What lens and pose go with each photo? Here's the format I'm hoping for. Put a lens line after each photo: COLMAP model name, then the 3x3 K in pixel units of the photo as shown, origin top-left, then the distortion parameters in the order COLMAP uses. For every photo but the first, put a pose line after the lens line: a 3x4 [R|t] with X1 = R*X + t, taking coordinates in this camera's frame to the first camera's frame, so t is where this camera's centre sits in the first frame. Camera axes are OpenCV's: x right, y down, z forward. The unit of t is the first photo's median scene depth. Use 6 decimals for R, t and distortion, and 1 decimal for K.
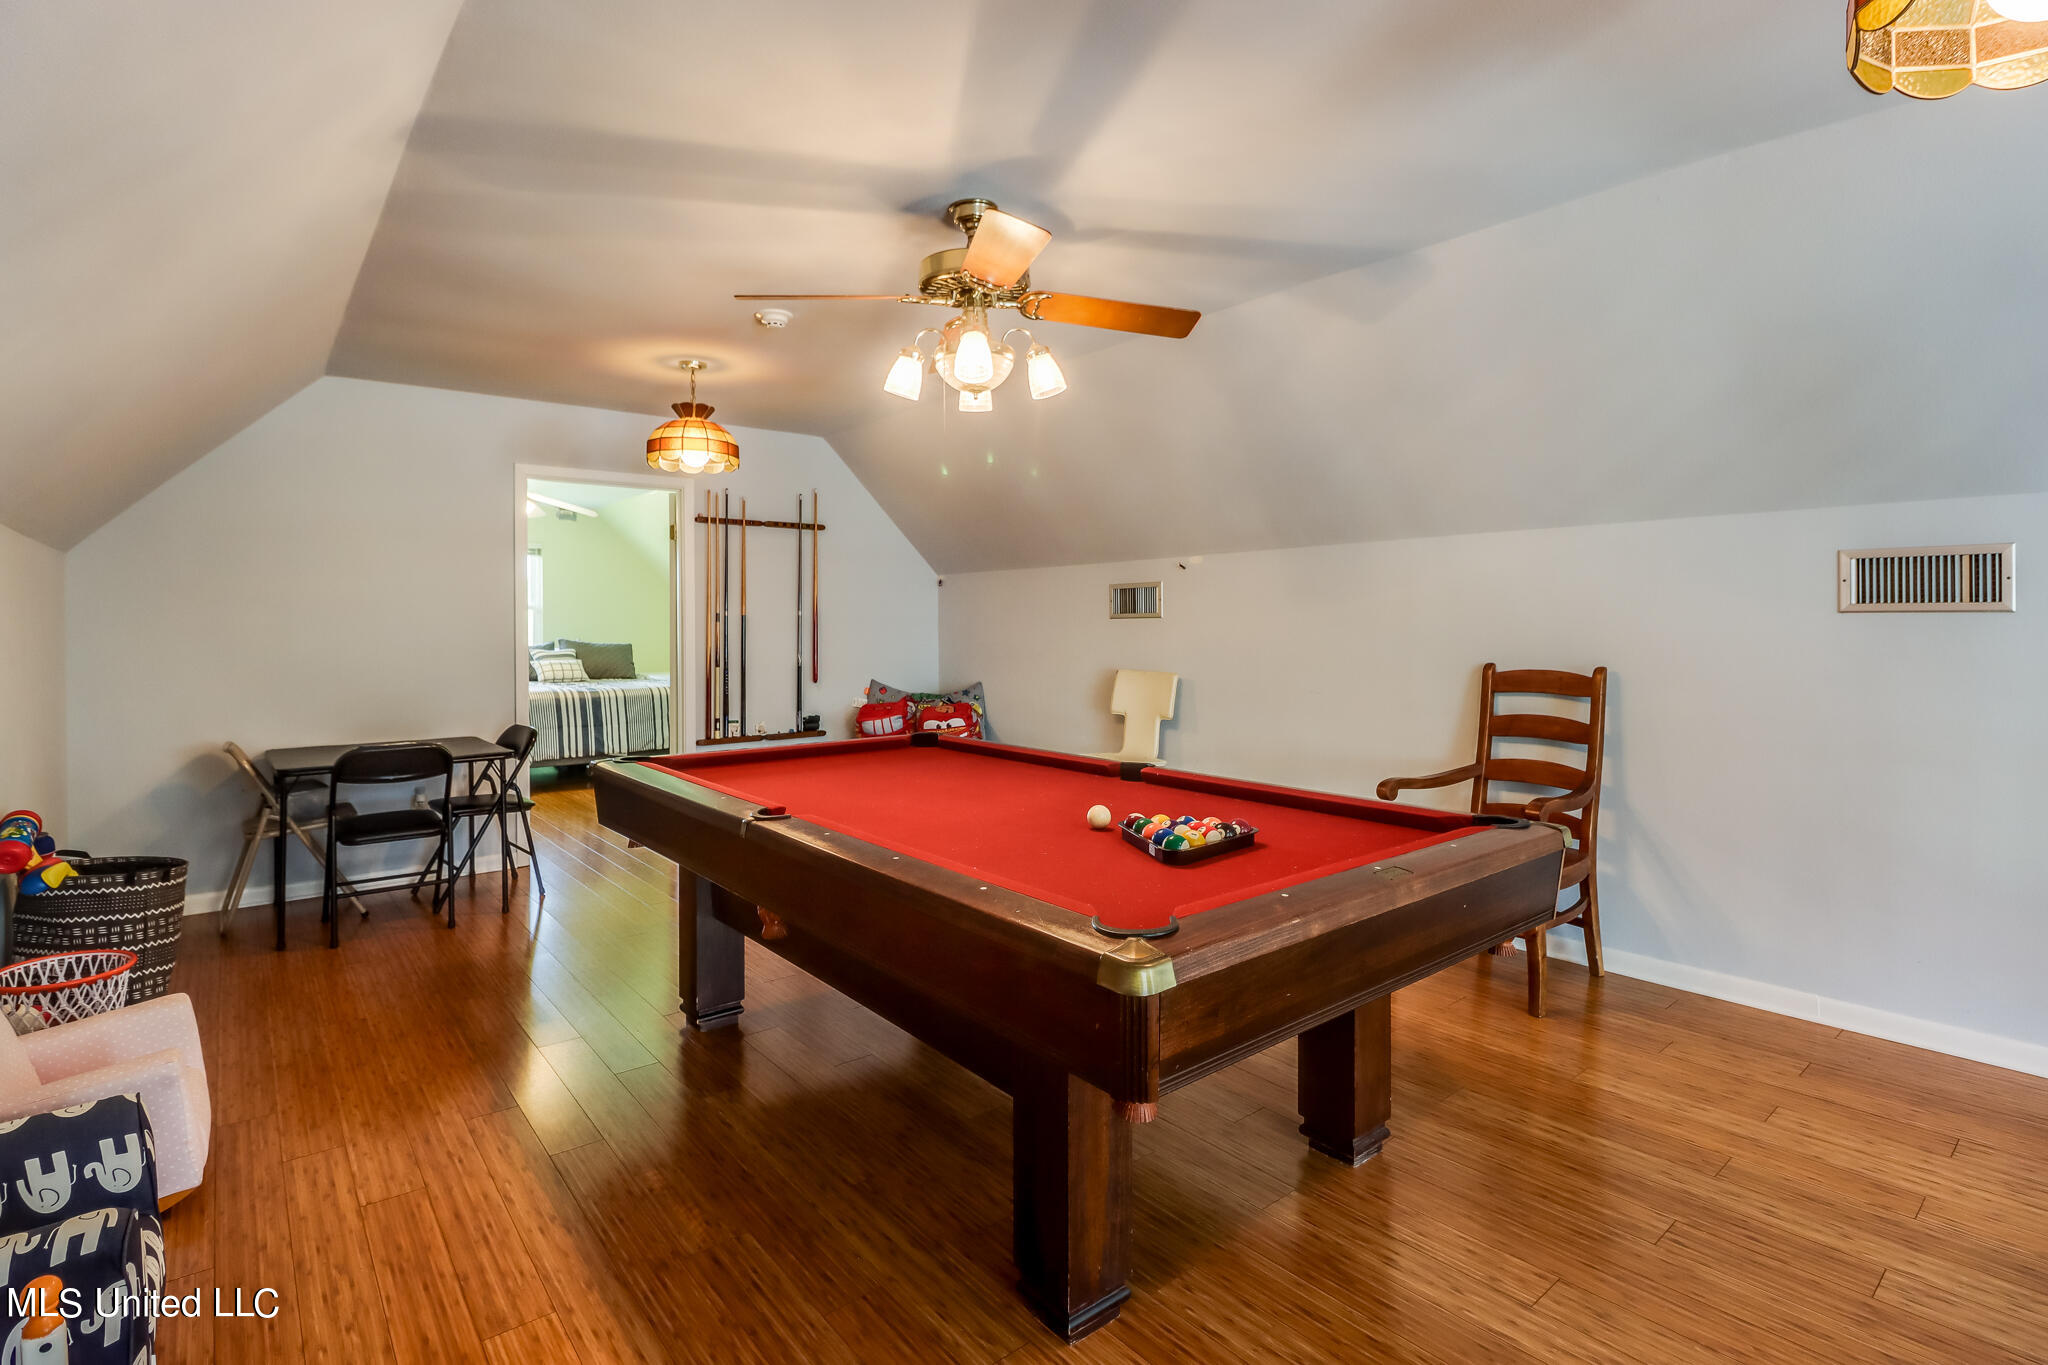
lens RADIAL K [[992.7, 0, 1024.4], [0, 992.7, 601.9], [0, 0, 1]] dist [0.003214, -0.000544]
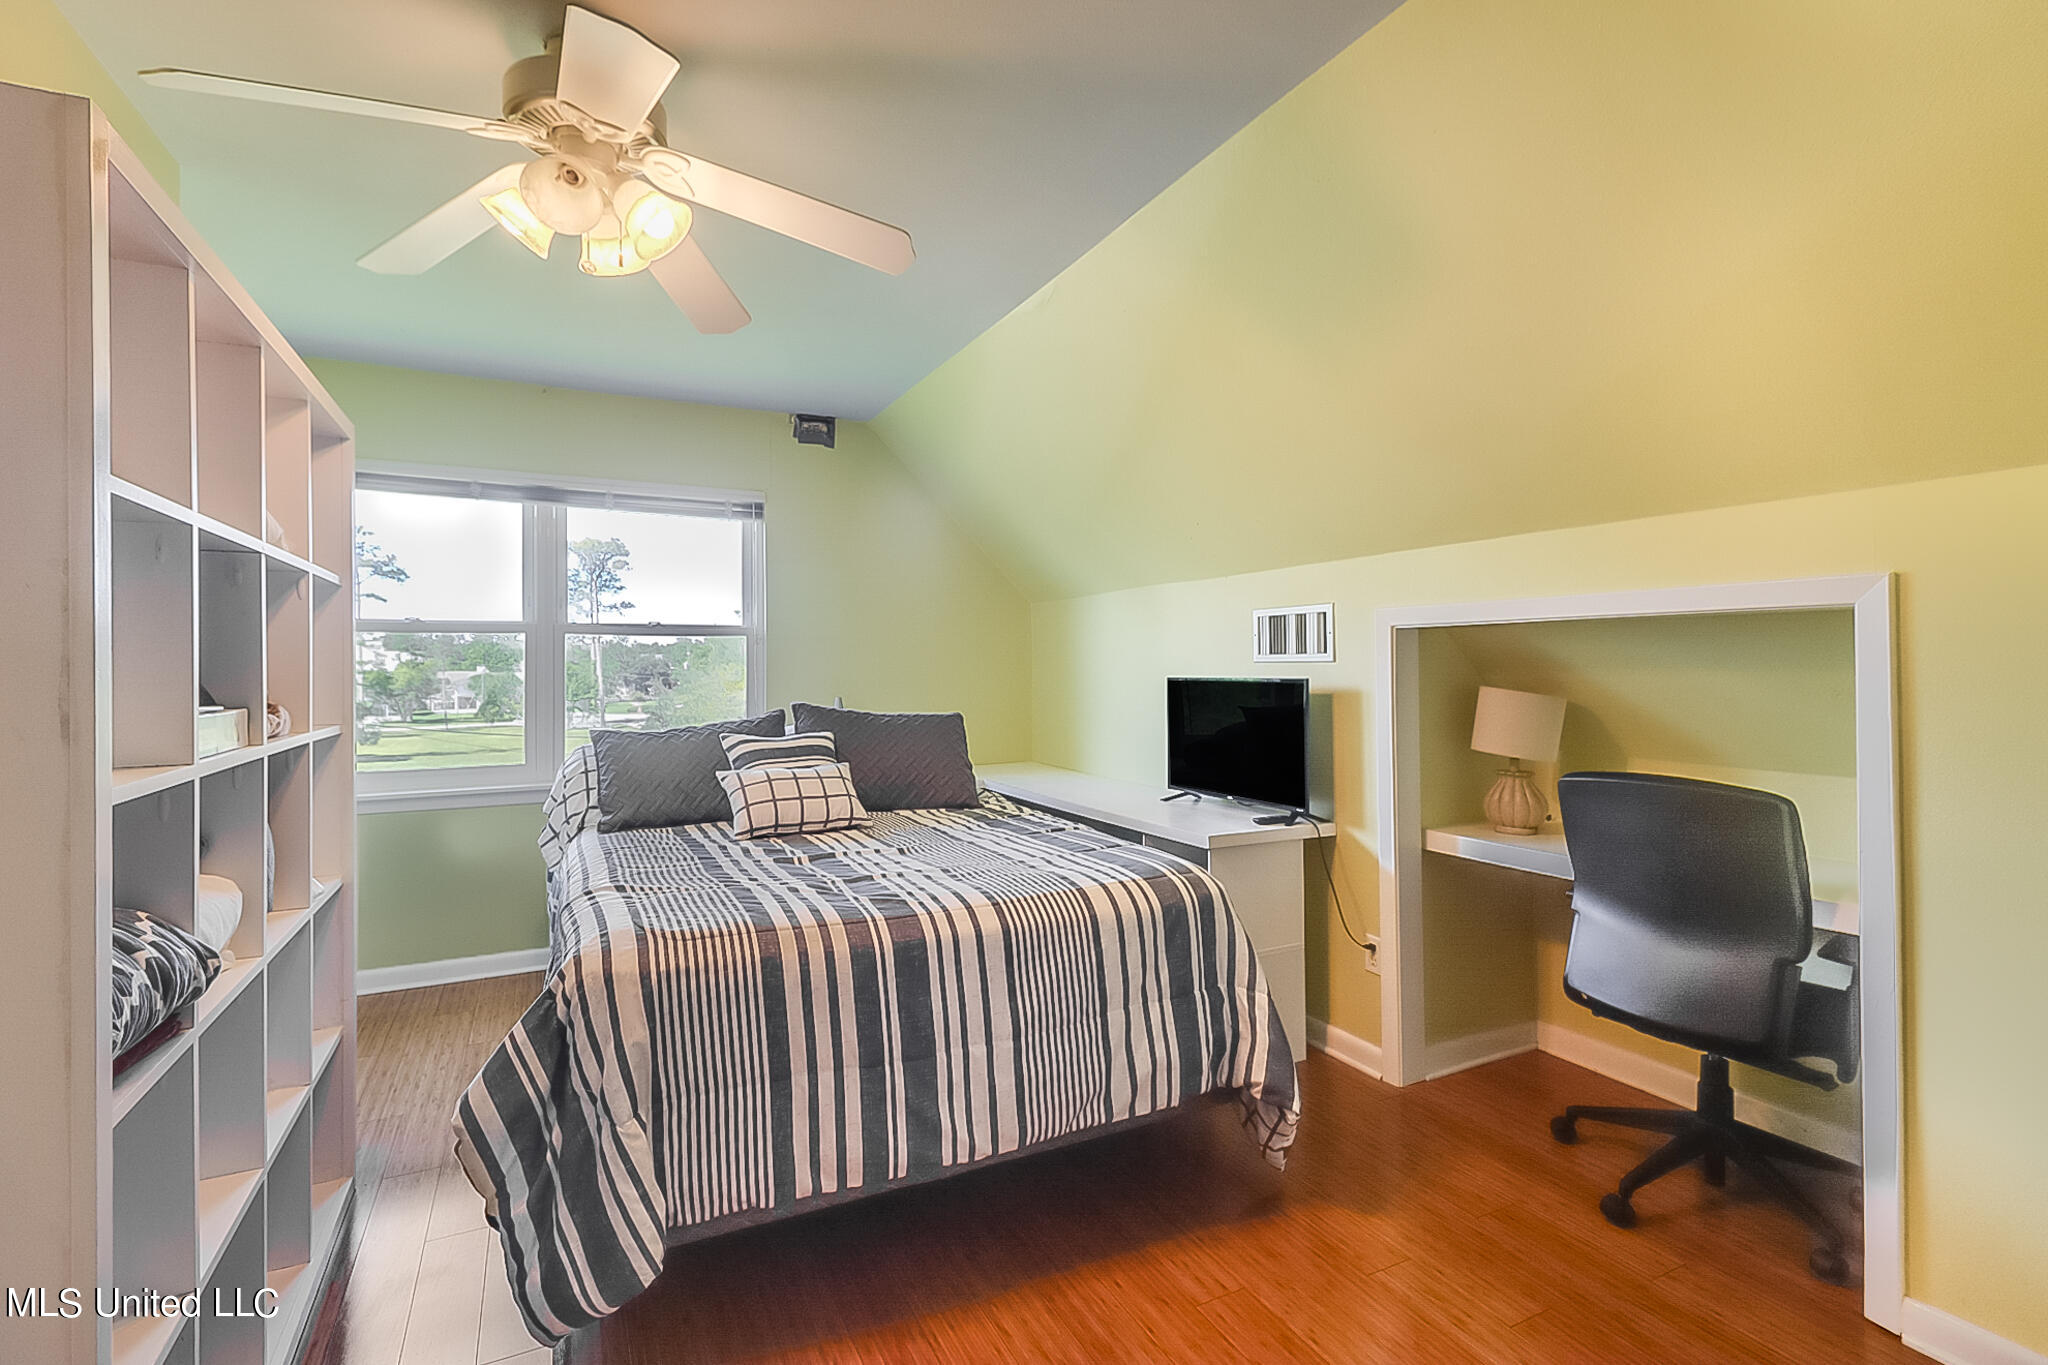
lens RADIAL K [[980.9, 0, 1012.5], [0, 980.9, 662.8], [0, 0, 1]] dist [0.002475, 0.000116]
pose [[0.970563, -0.002150, -0.240837, -0.310386], [0.003876, 0.999970, 0.006694, 0.019673], [0.240815, -0.007430, 0.970543, 0.685859]]
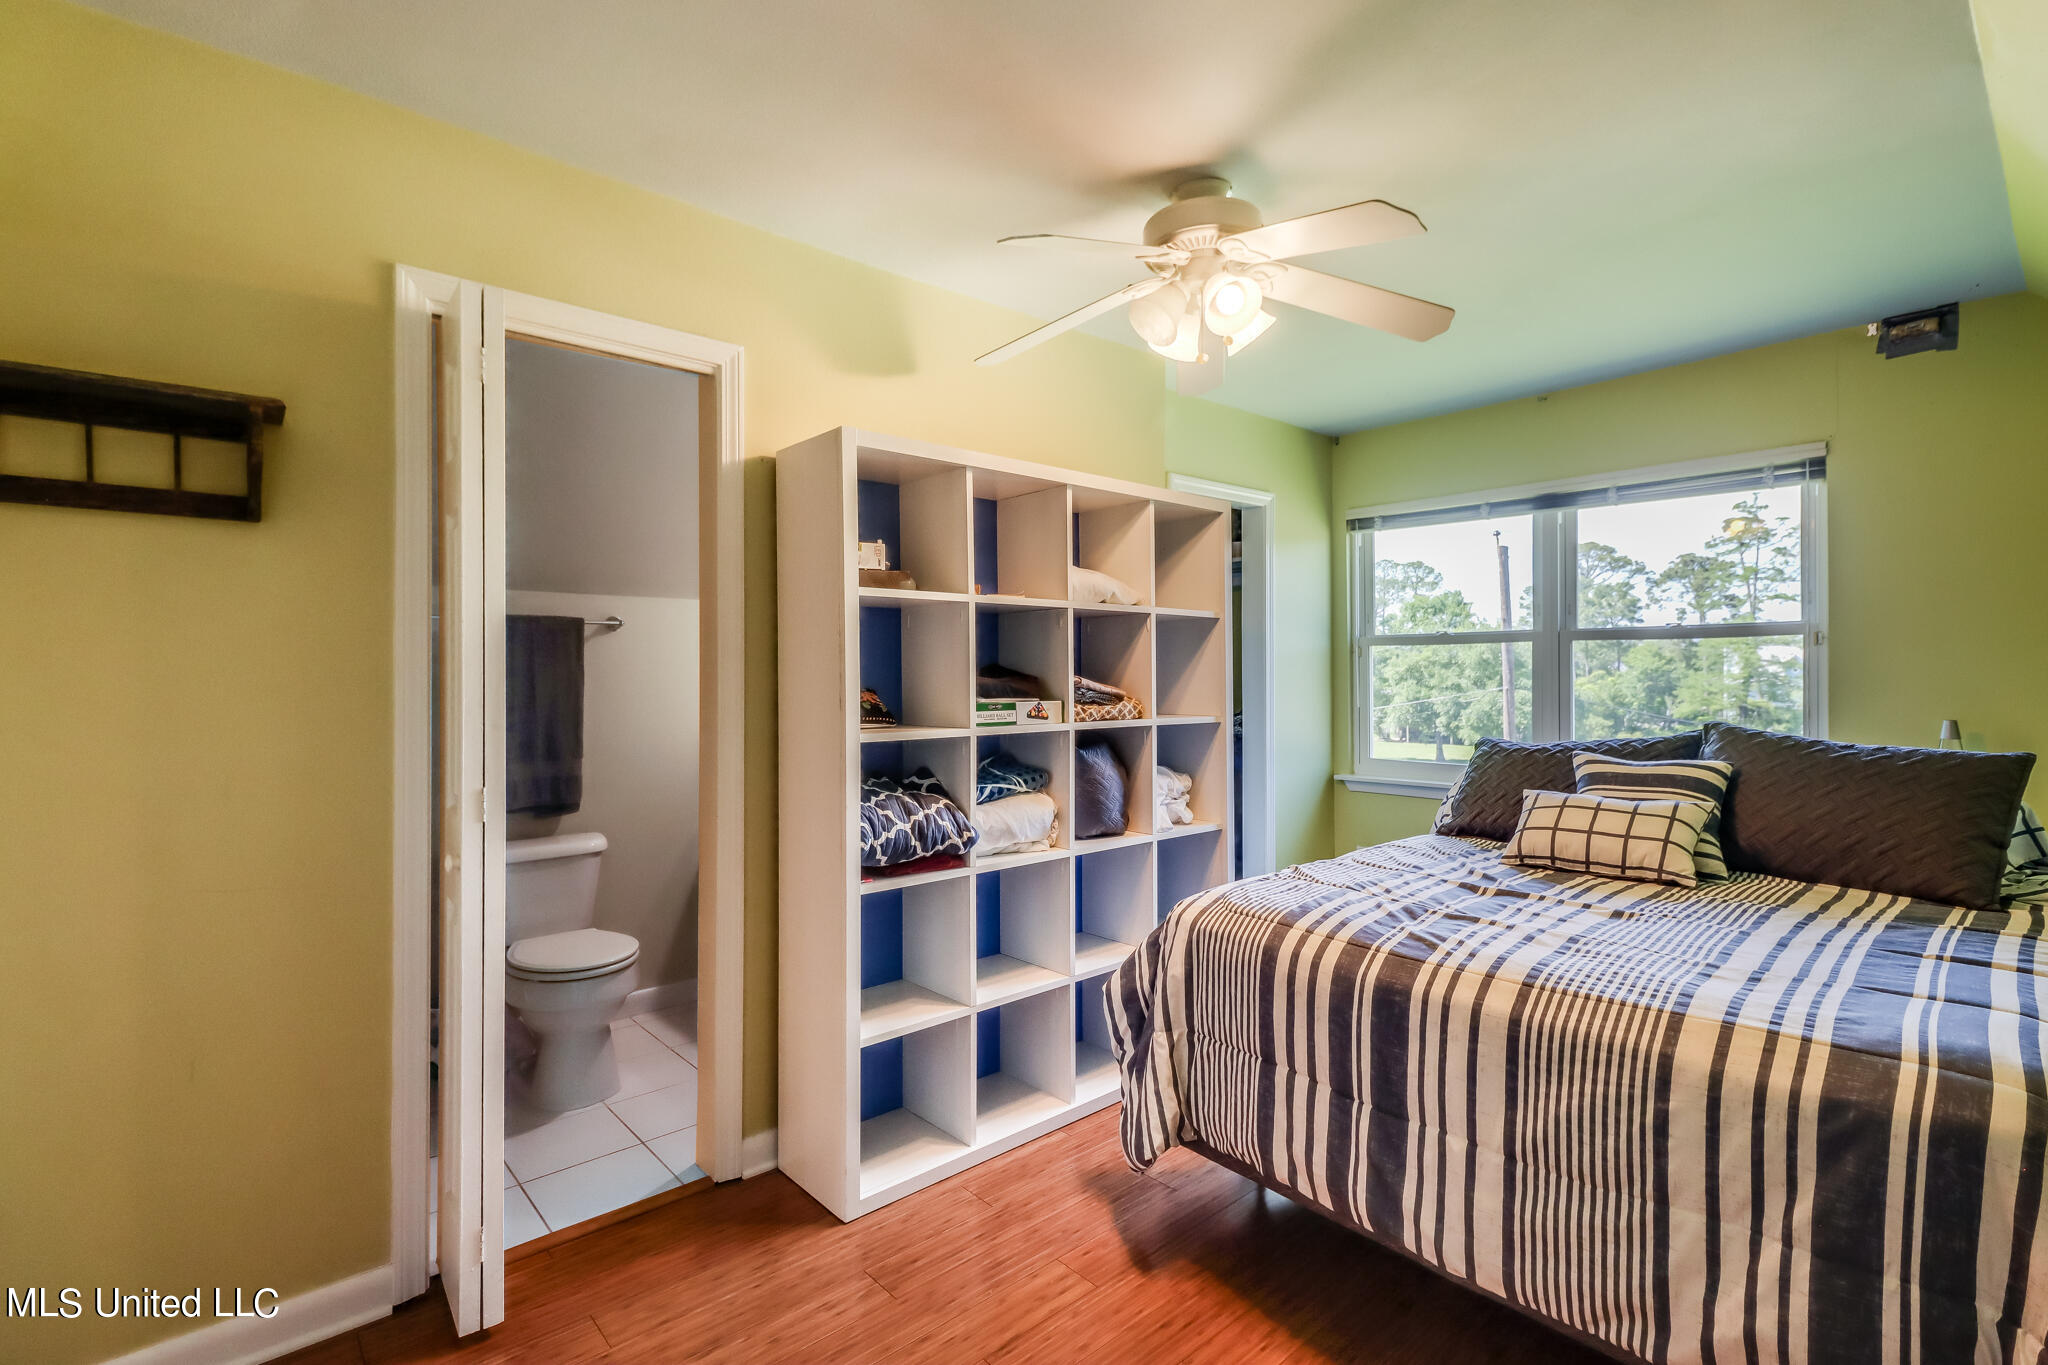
lens RADIAL K [[980.9, 0, 1012.5], [0, 980.9, 662.8], [0, 0, 1]] dist [0.002475, 0.000116]
pose [[-0.035732, -0.011956, -0.999290, -0.177556], [0.013465, 0.999832, -0.012444, 0.020582], [0.999271, -0.013900, -0.035565, 0.831892]]
